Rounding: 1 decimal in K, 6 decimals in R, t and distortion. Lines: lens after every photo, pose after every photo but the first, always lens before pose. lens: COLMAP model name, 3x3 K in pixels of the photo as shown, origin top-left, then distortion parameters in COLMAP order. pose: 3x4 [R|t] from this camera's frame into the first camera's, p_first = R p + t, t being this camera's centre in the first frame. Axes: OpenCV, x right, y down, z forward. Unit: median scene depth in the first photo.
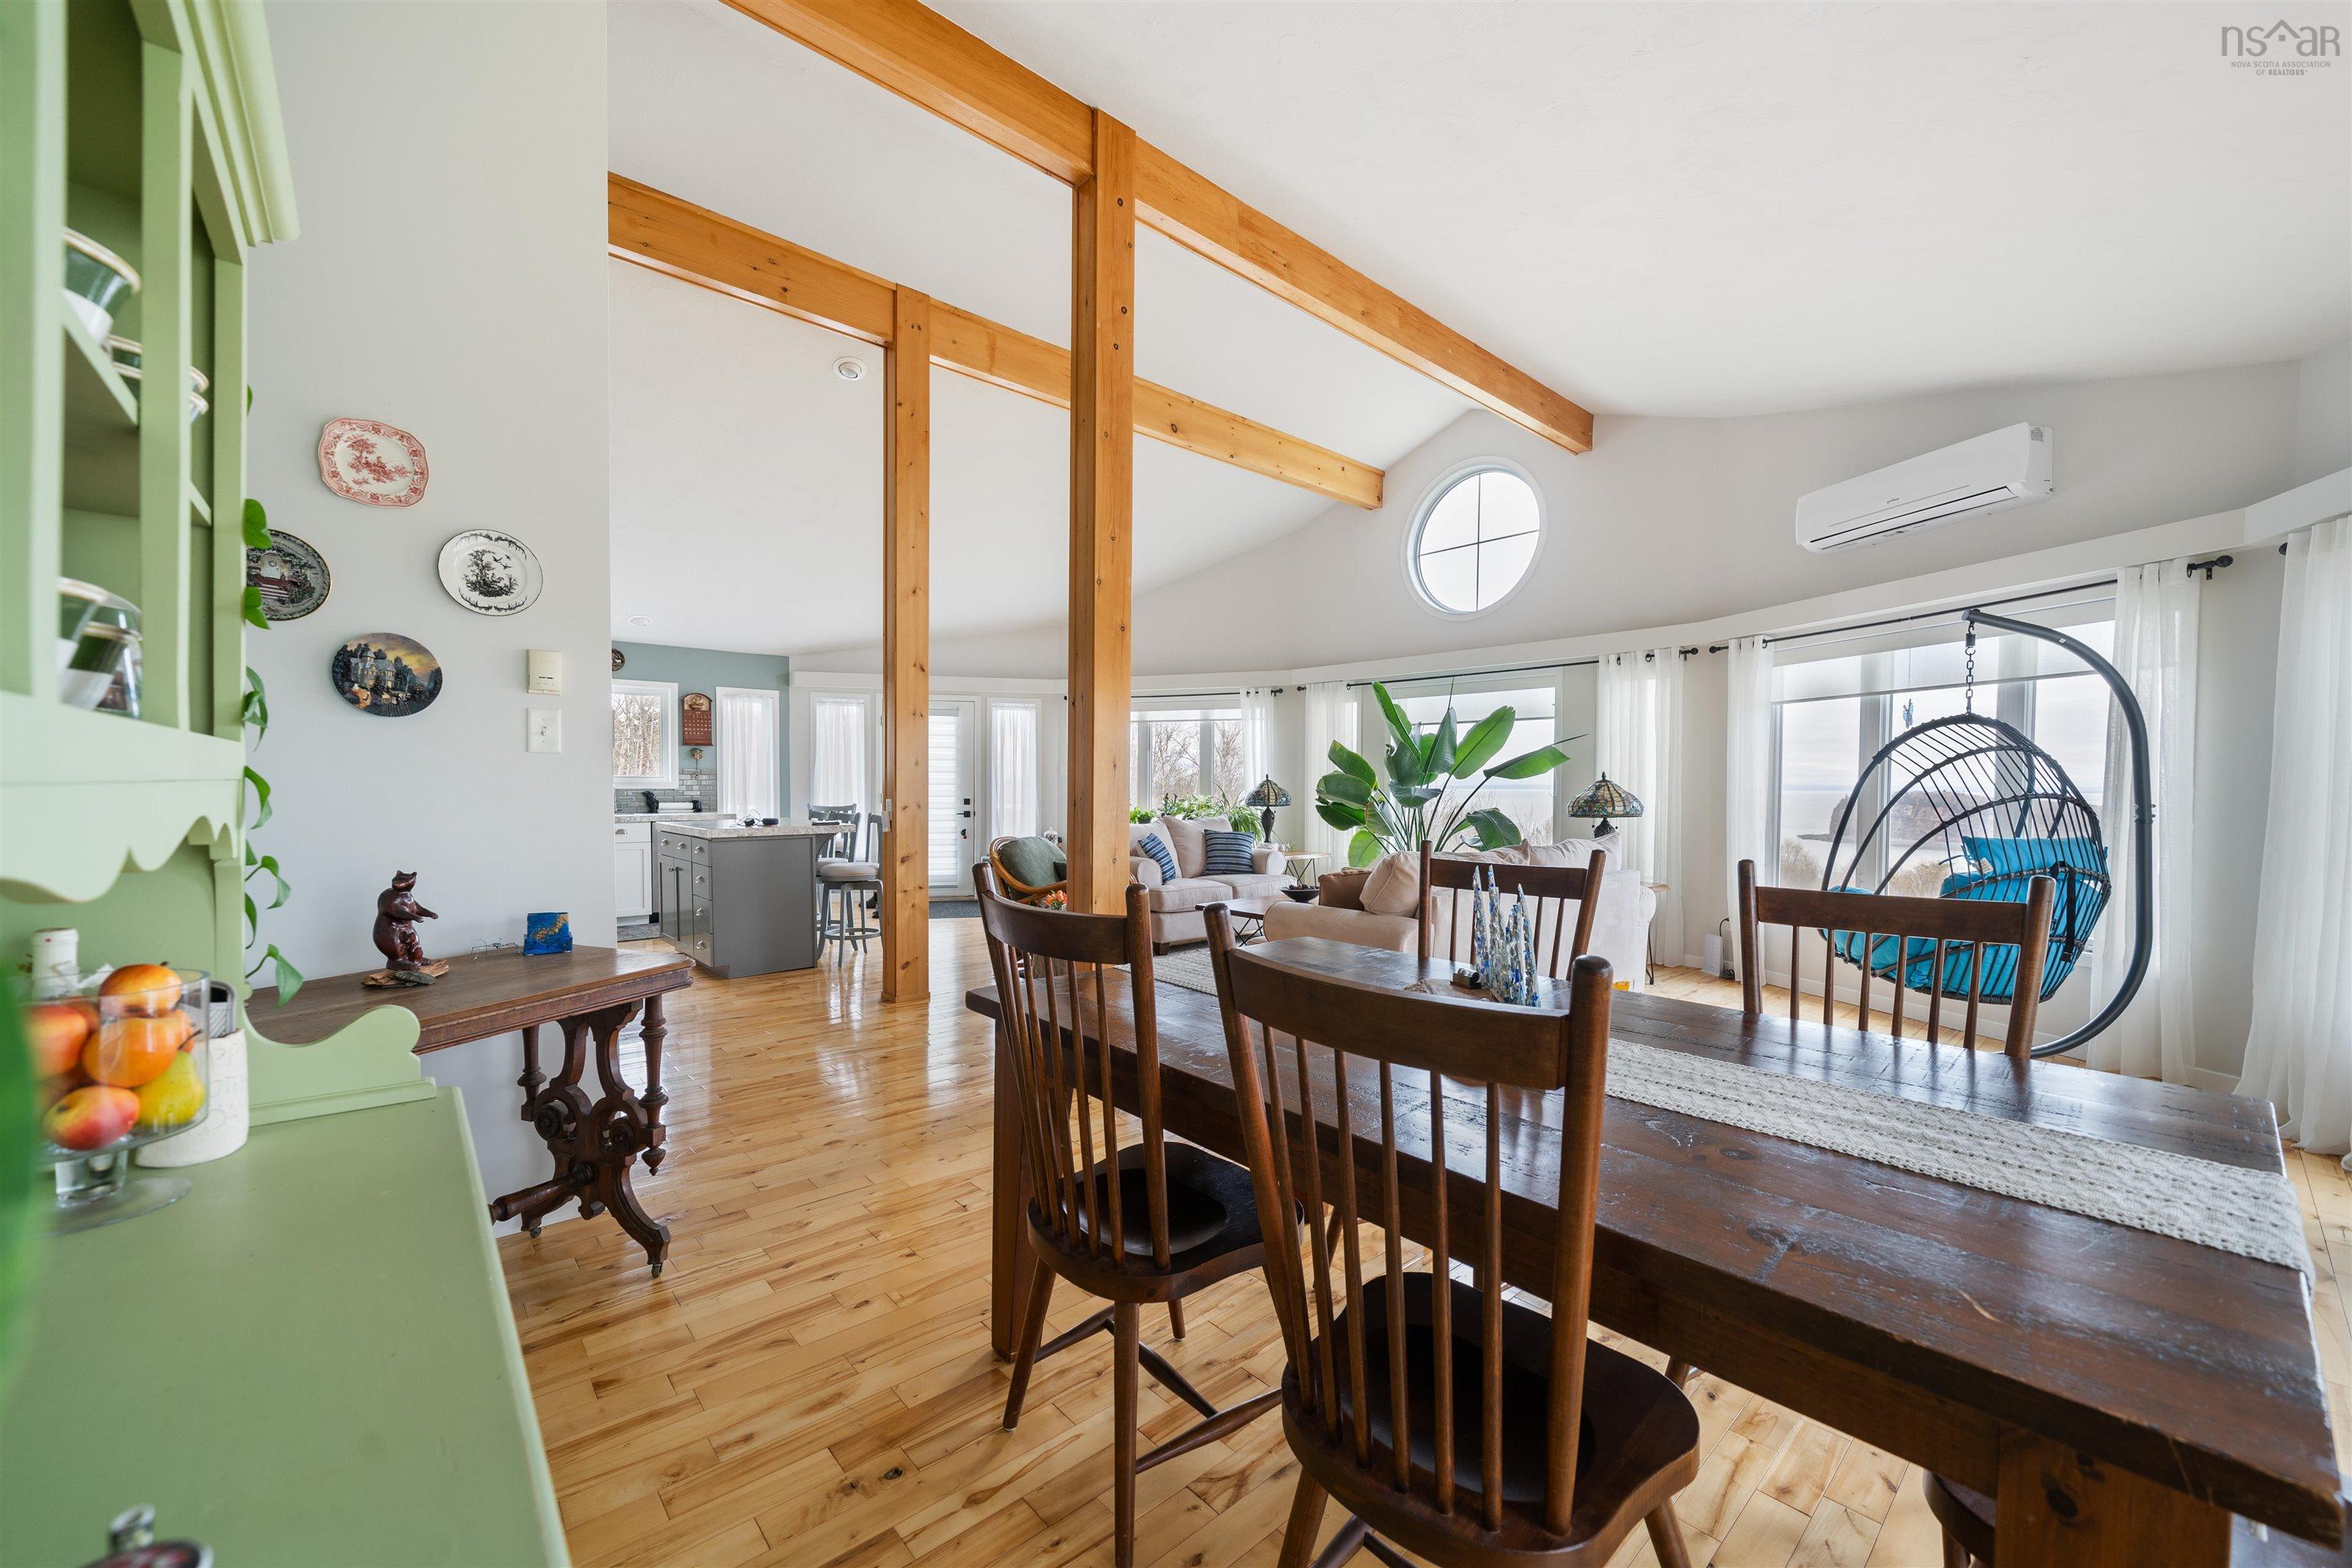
lens RADIAL K [[902.2, 0, 1163.1], [0, 902.2, 788.4], [0, 0, 1]] dist [-0.001874, -0.000224]
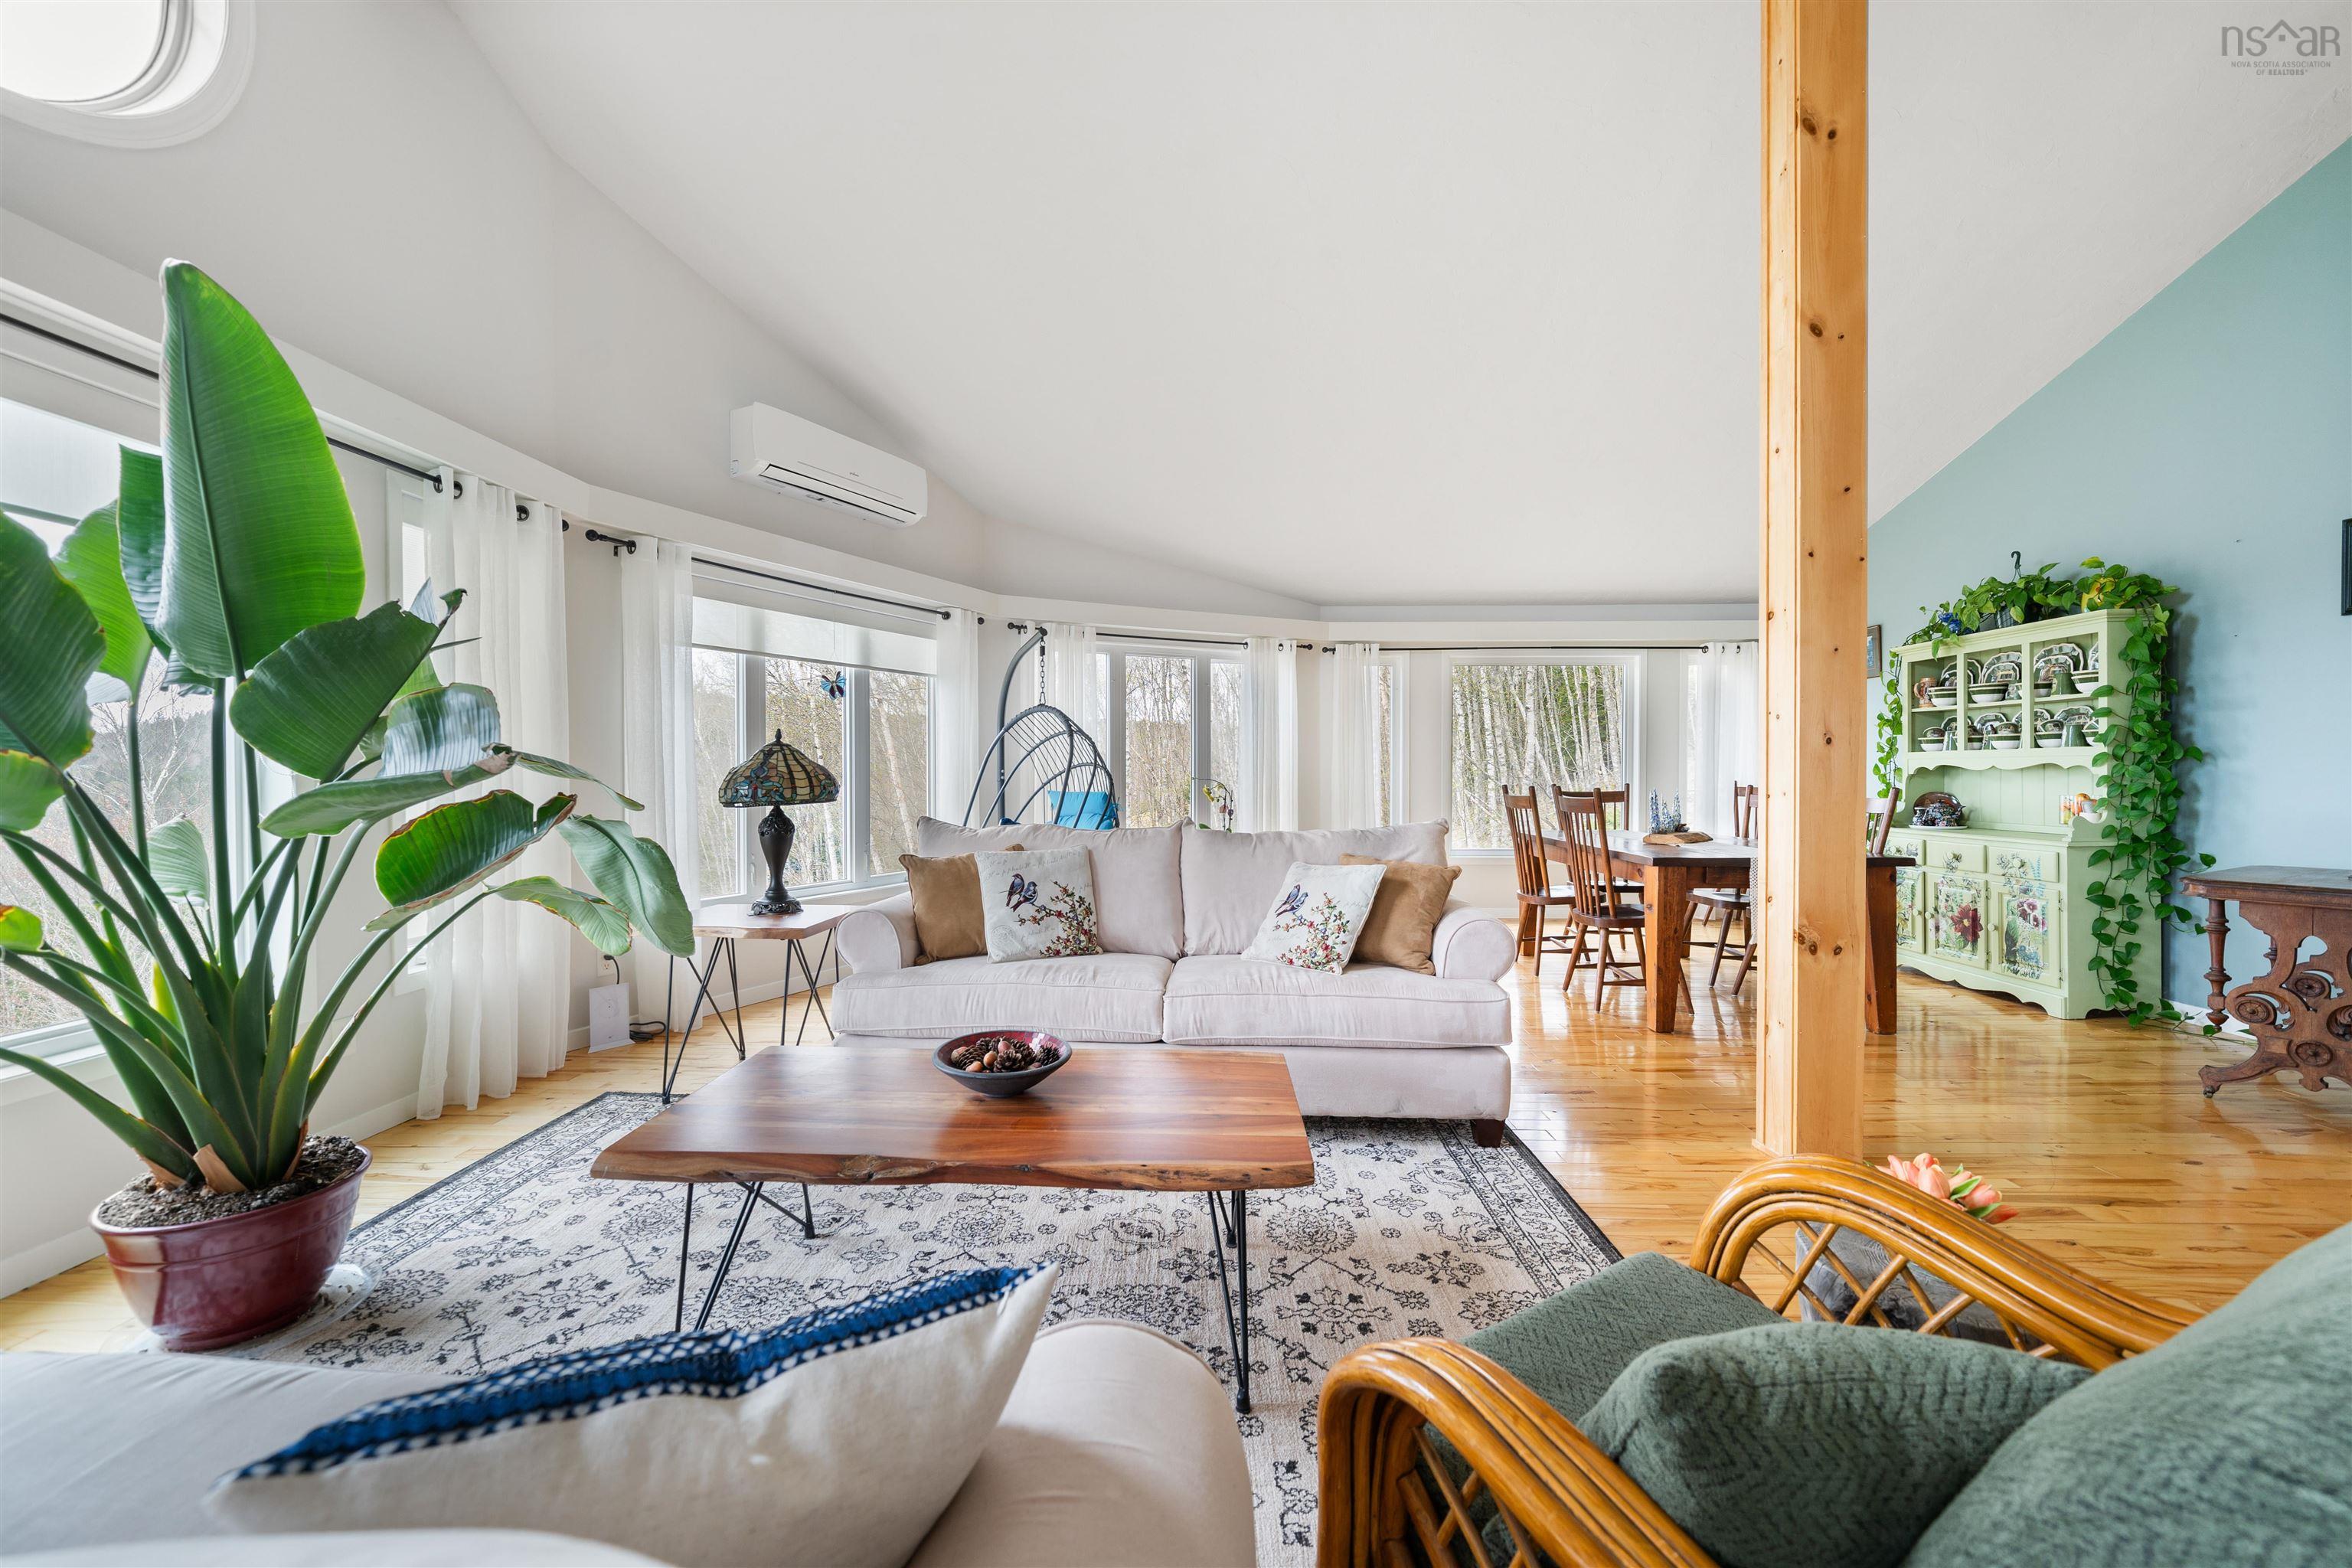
lens RADIAL K [[902.2, 0, 1163.1], [0, 902.2, 788.4], [0, 0, 1]] dist [-0.001874, -0.000224]
pose [[-0.736333, -0.017550, 0.676391, -0.084762], [0.001346, 0.999624, 0.027403, 0.004309], [-0.676618, 0.021088, -0.736032, 0.849982]]
